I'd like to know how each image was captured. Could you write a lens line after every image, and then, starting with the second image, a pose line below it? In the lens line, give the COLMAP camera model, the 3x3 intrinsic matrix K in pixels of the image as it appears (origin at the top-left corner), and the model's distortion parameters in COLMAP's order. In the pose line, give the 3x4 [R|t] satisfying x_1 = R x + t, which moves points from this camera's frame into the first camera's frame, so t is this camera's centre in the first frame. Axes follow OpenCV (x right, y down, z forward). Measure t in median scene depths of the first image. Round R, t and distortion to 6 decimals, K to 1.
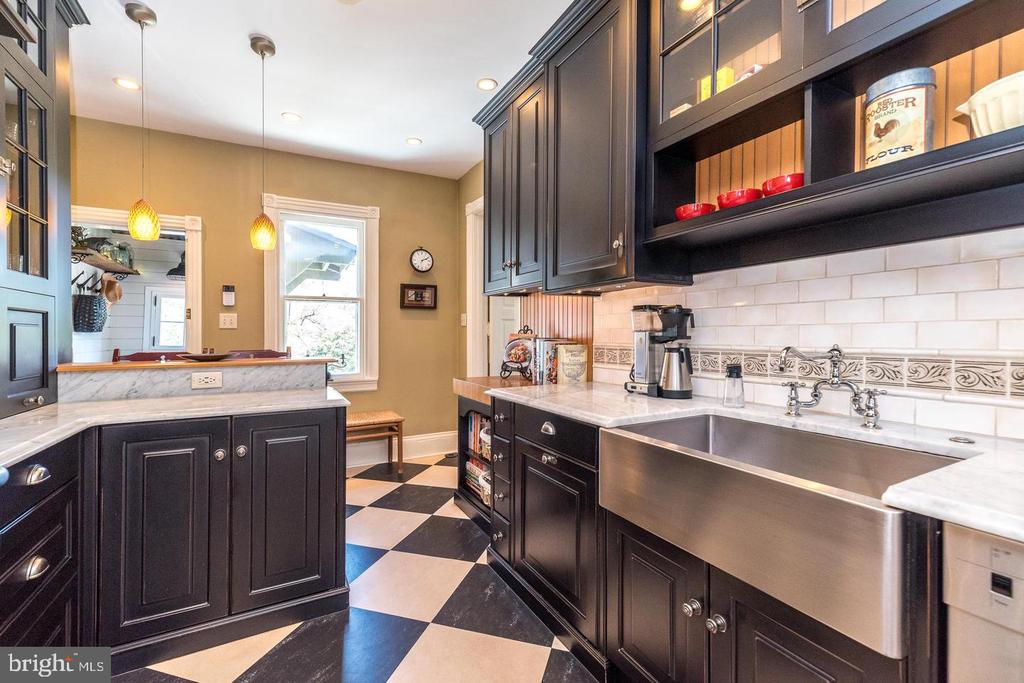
lens RADIAL K [[446.1, 0, 512.2], [0, 446.1, 331.8], [0, 0, 1]] dist [0.005120, 0.001204]
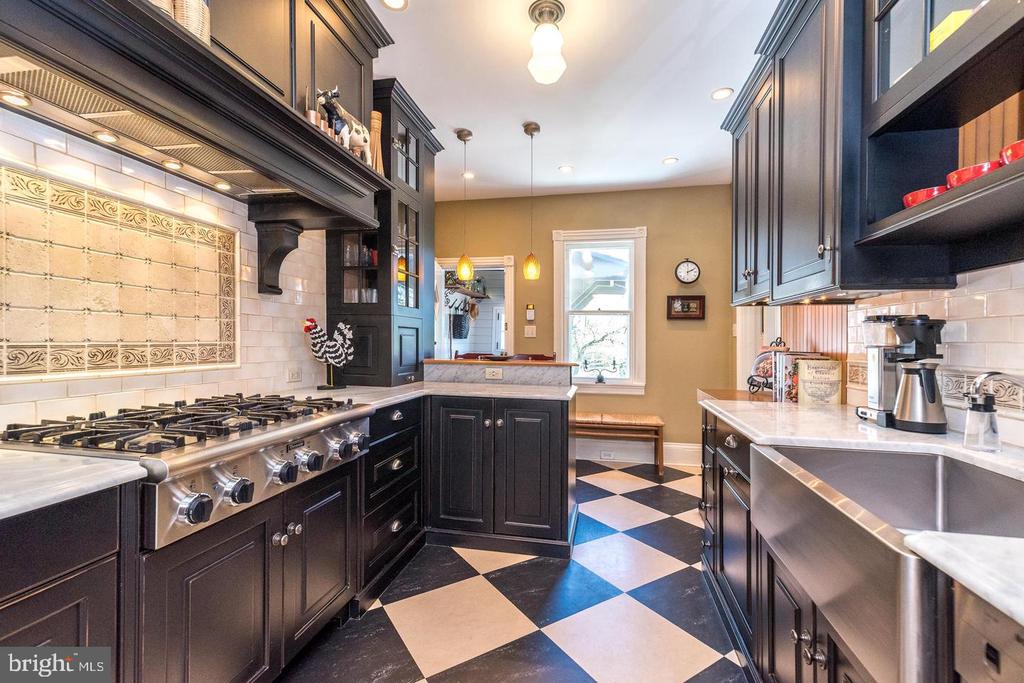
lens RADIAL K [[446.1, 0, 512.2], [0, 446.1, 341.9], [0, 0, 1]] dist [0.005120, 0.001204]
pose [[0.766238, 0.015612, -0.642368, 0.236151], [-0.012626, 0.999878, 0.009241, -0.007315], [0.642433, 0.001030, 0.766341, -0.058814]]
